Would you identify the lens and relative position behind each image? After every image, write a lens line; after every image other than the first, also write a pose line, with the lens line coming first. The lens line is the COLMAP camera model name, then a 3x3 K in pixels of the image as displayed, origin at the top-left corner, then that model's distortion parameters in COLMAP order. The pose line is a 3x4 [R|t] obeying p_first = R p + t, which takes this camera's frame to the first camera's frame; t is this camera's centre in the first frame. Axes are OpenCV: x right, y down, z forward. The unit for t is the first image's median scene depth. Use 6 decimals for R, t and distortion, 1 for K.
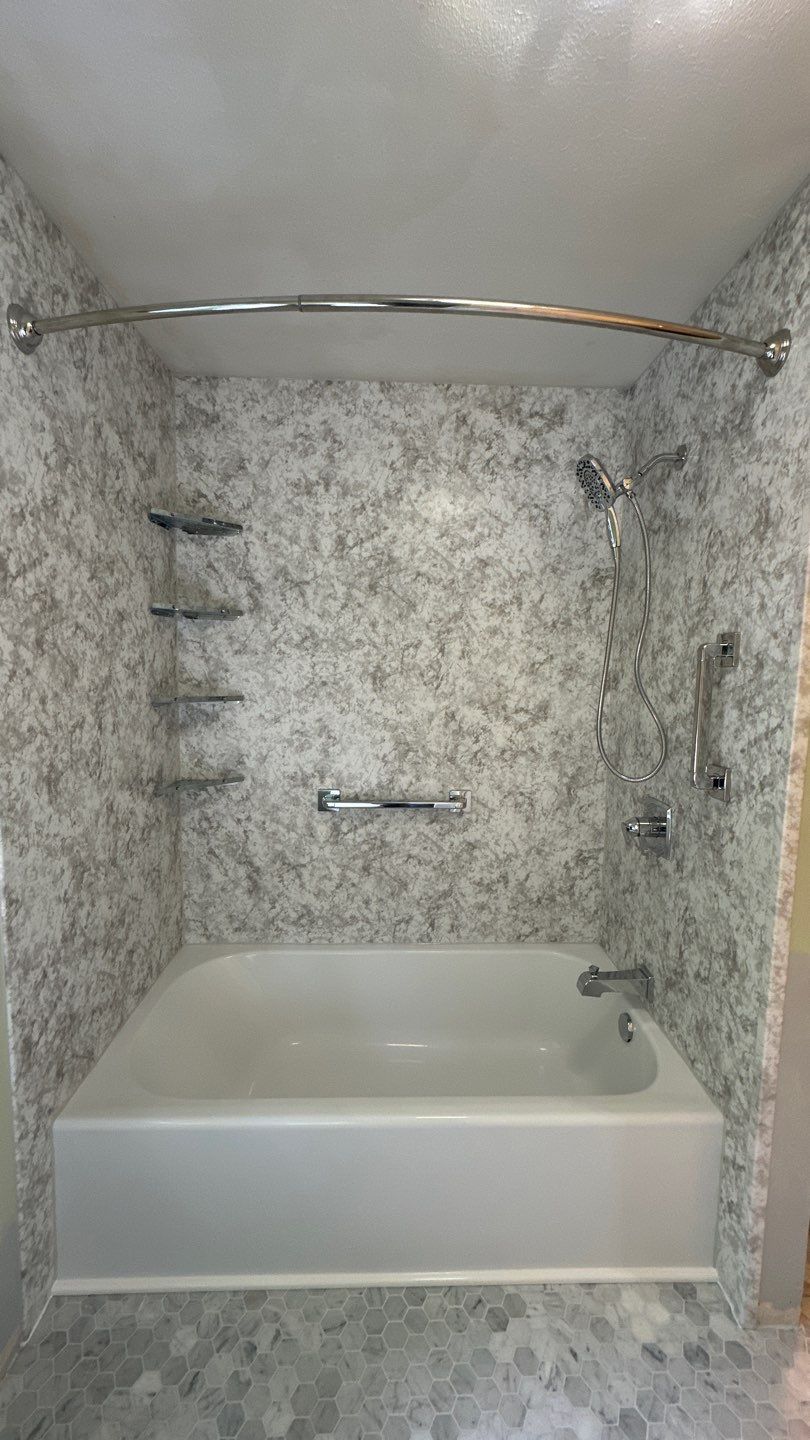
lens RADIAL K [[571.7, 0, 406.8], [0, 571.7, 721.1], [0, 0, 1]] dist [-0.002770, 0.000621]
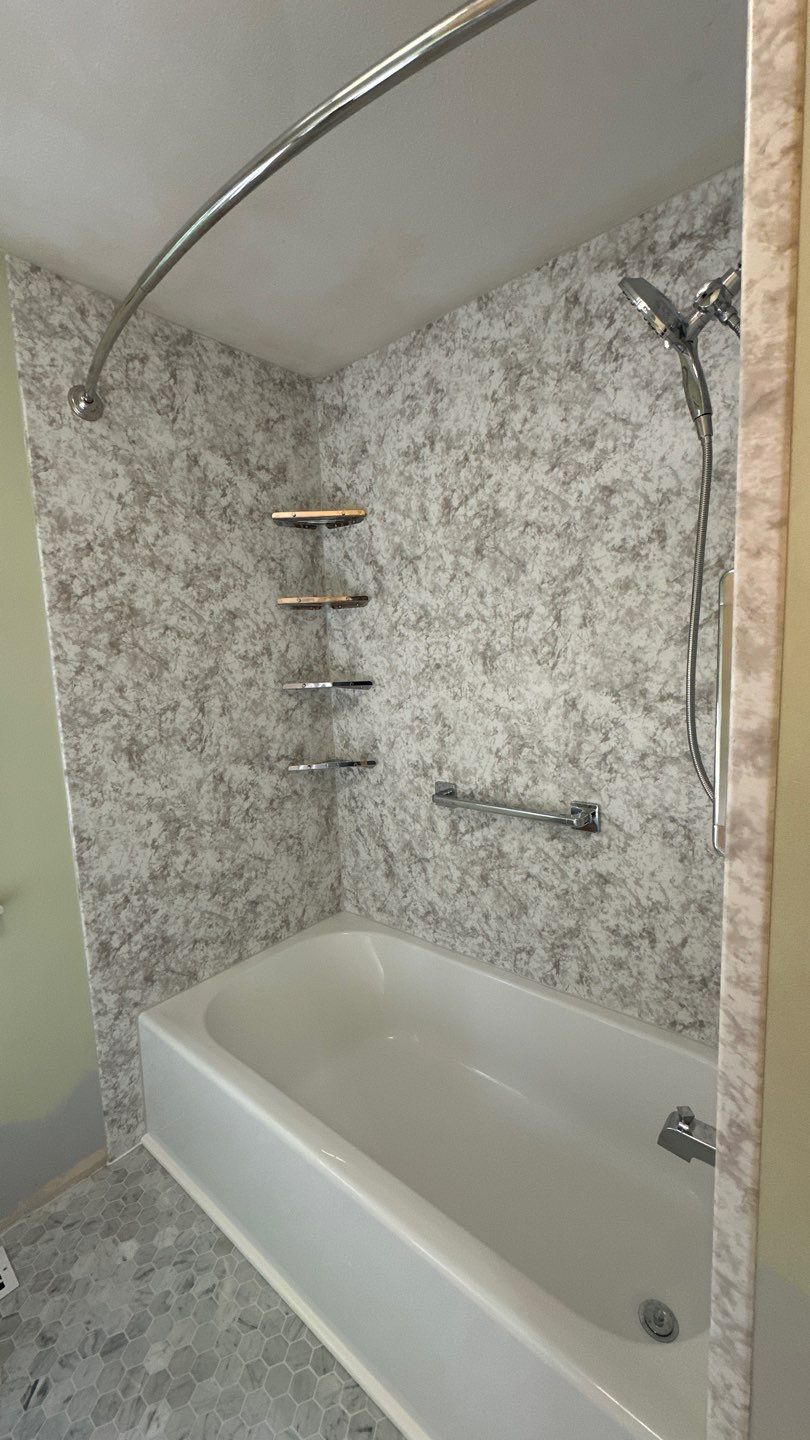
lens RADIAL K [[571.7, 0, 406.8], [0, 571.7, 721.1], [0, 0, 1]] dist [-0.002770, 0.000621]
pose [[0.740364, 0.034948, -0.671297, 0.448426], [-0.011979, 0.999175, 0.038807, -0.013791], [0.672100, -0.020690, 0.740172, 0.303137]]
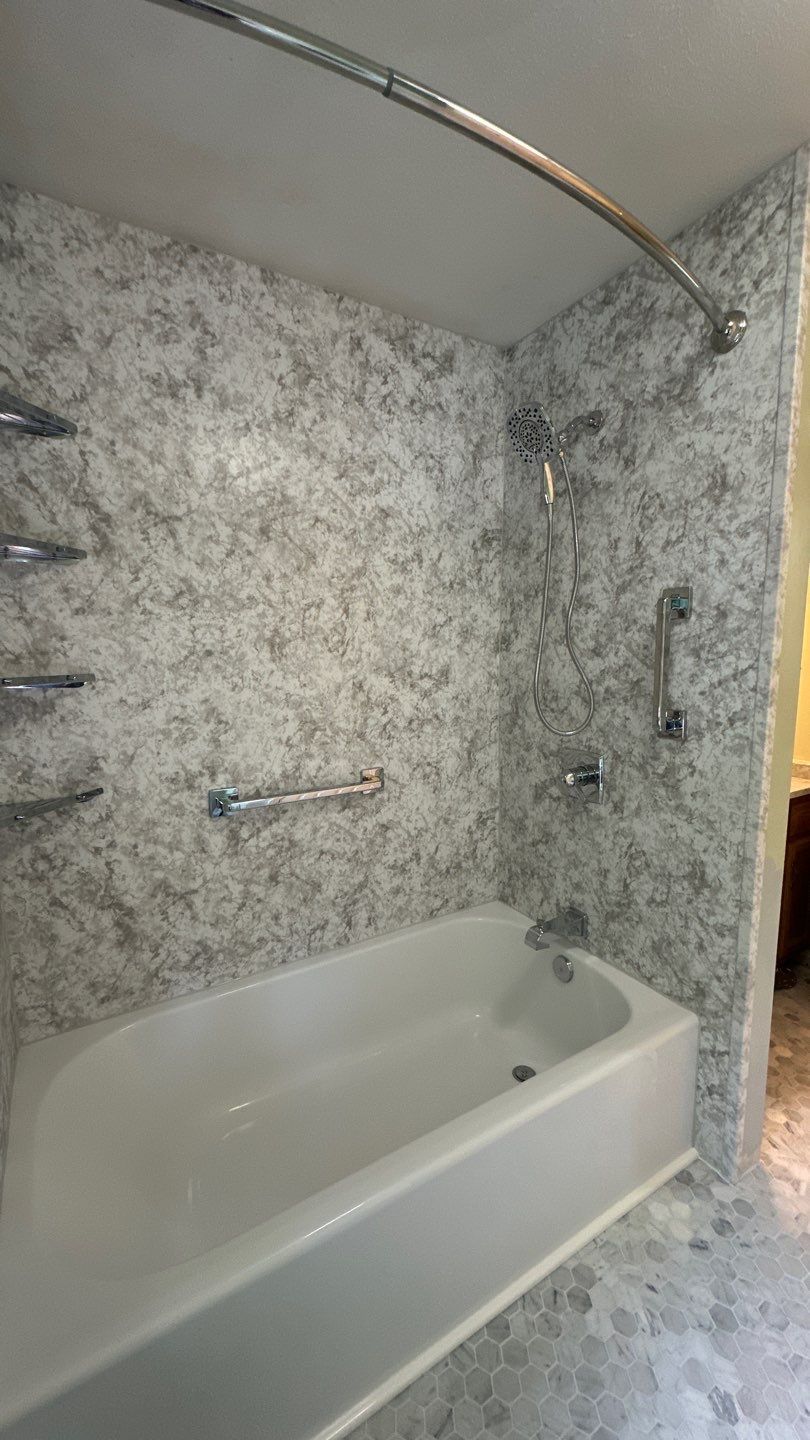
lens RADIAL K [[571.7, 0, 406.8], [0, 571.7, 721.1], [0, 0, 1]] dist [-0.002770, 0.000621]
pose [[0.868455, -0.086964, 0.488080, -0.308584], [0.071385, 0.996171, 0.050477, 0.005825], [-0.490601, -0.008996, 0.871338, 0.203157]]
